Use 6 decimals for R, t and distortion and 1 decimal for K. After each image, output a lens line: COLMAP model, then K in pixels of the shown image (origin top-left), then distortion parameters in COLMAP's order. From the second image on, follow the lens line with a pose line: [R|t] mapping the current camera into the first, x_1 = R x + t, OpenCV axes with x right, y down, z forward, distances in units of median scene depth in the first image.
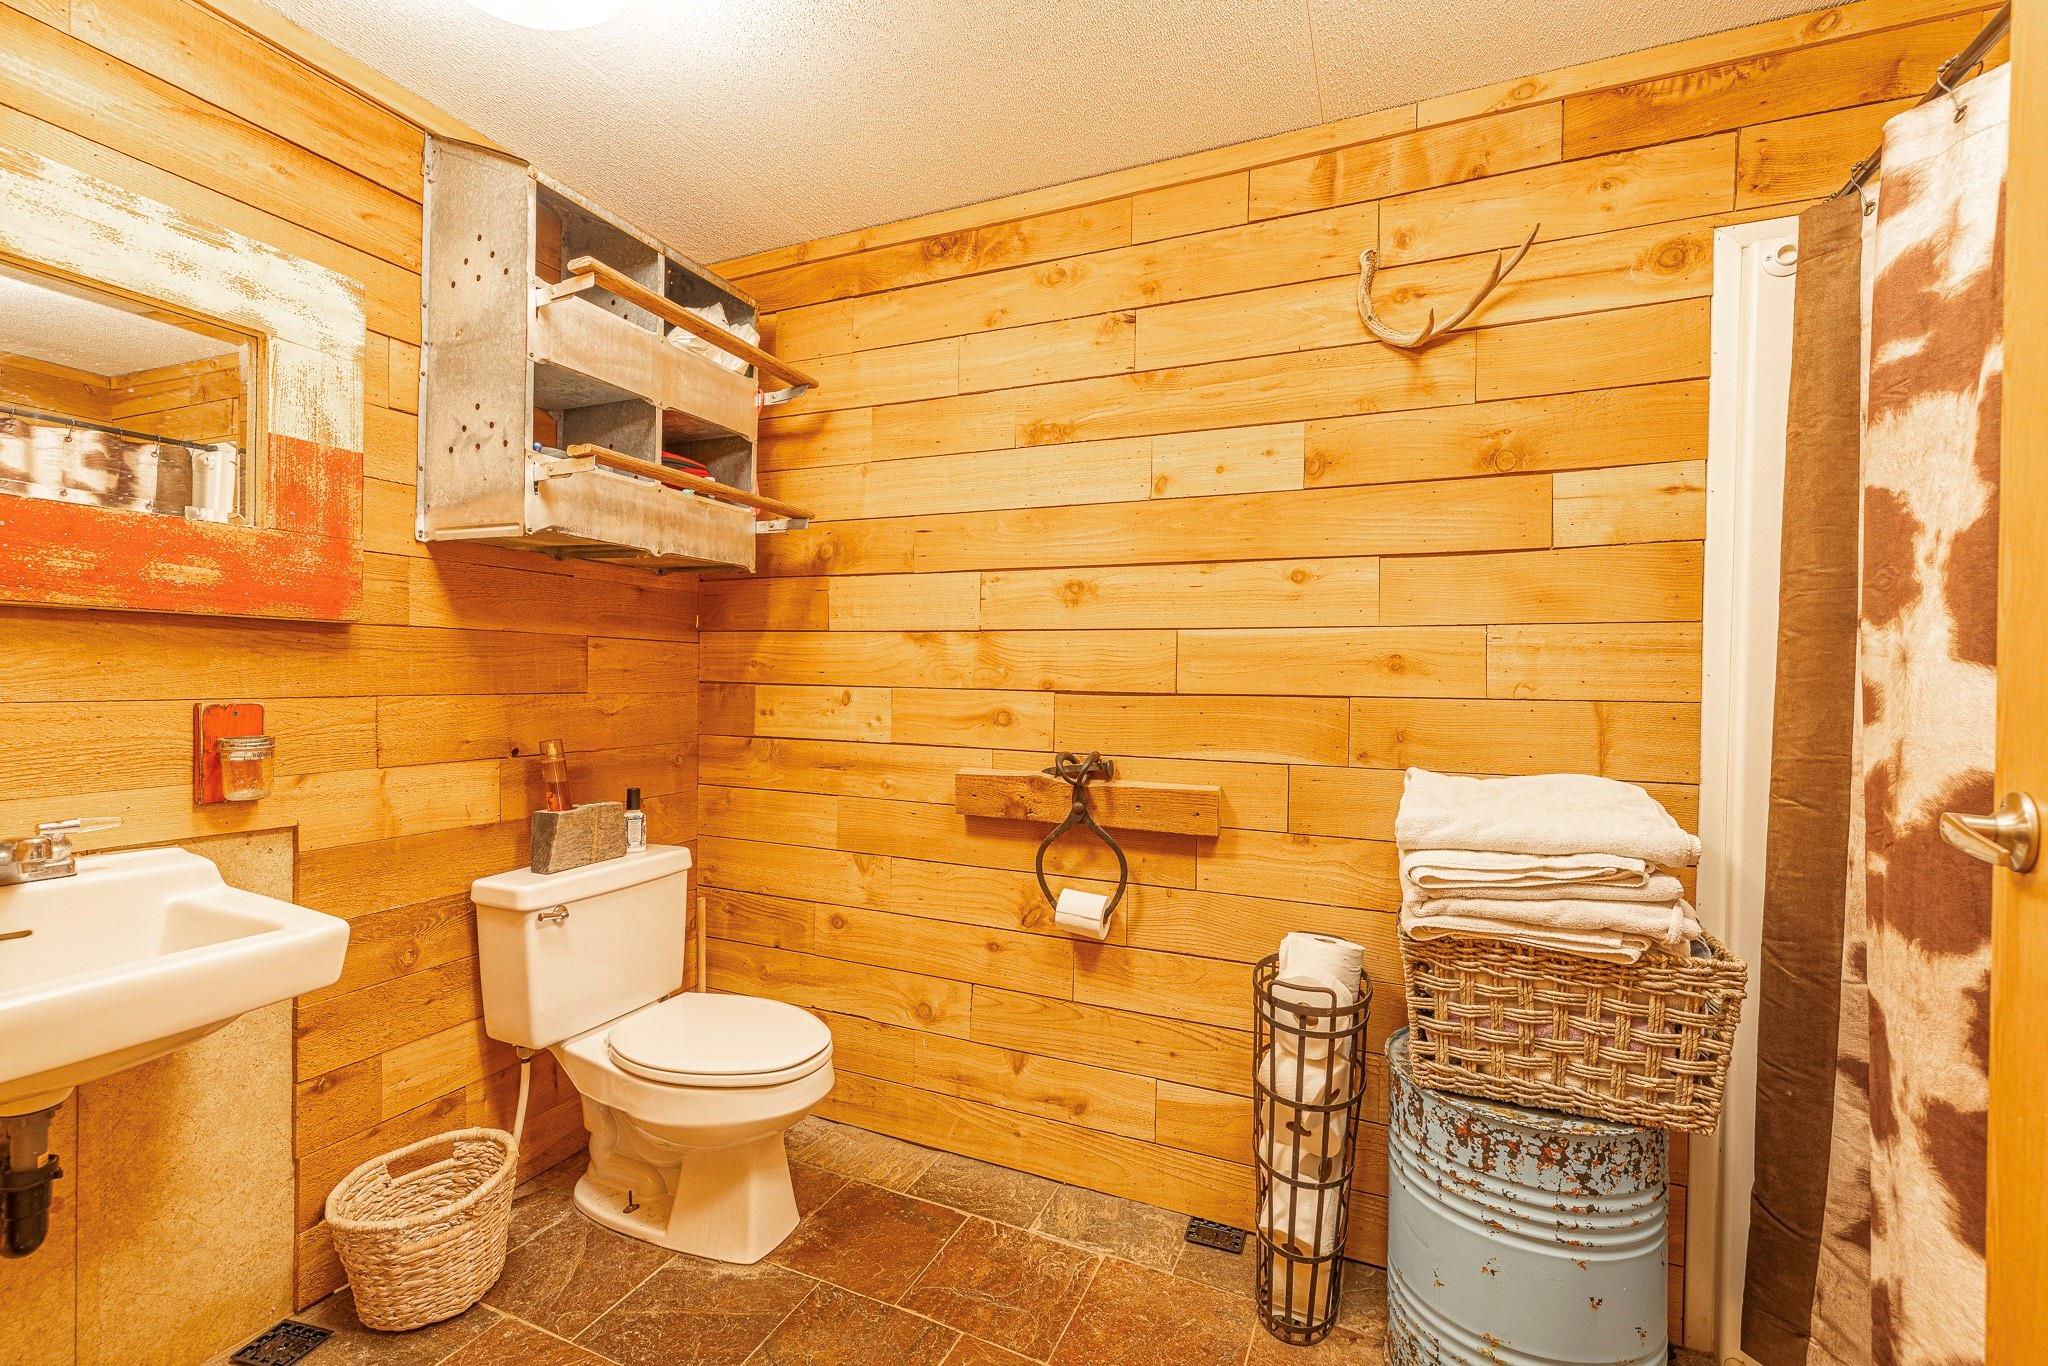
lens RADIAL K [[863.4, 0, 1017.2], [0, 863.4, 686.0], [0, 0, 1]] dist [0.004794, -0.000958]
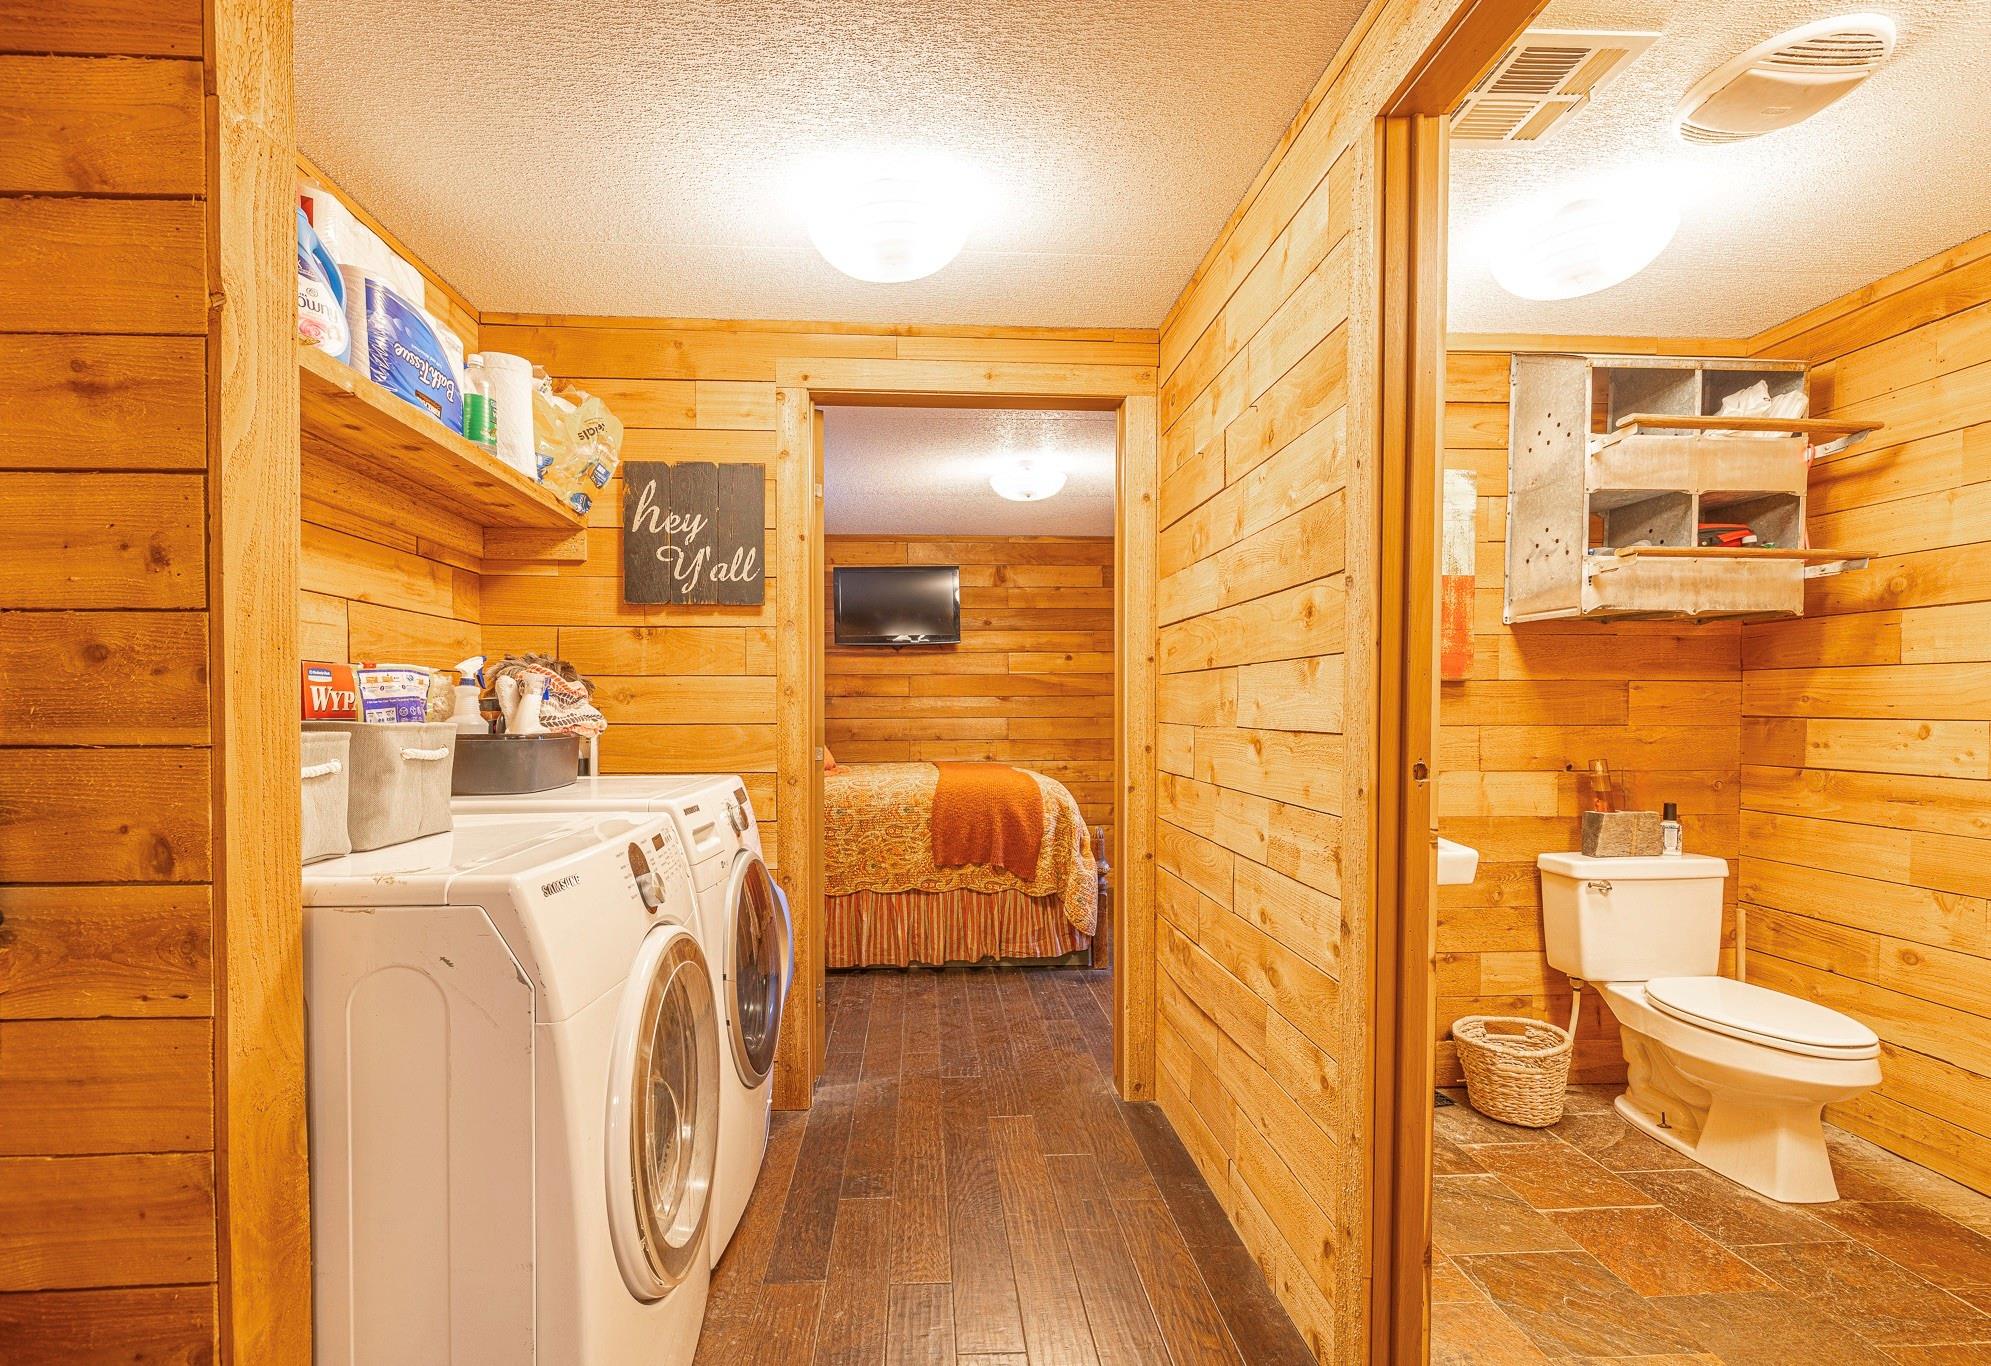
lens RADIAL K [[870.5, 0, 957.5], [0, 870.5, 728.6], [0, 0, 1]] dist [-0.004220, -0.000713]
pose [[0.440324, 0.006250, -0.897817, 0.239855], [-0.004126, 0.999979, 0.004938, 0.011889], [0.897830, 0.001530, 0.440340, -0.500903]]
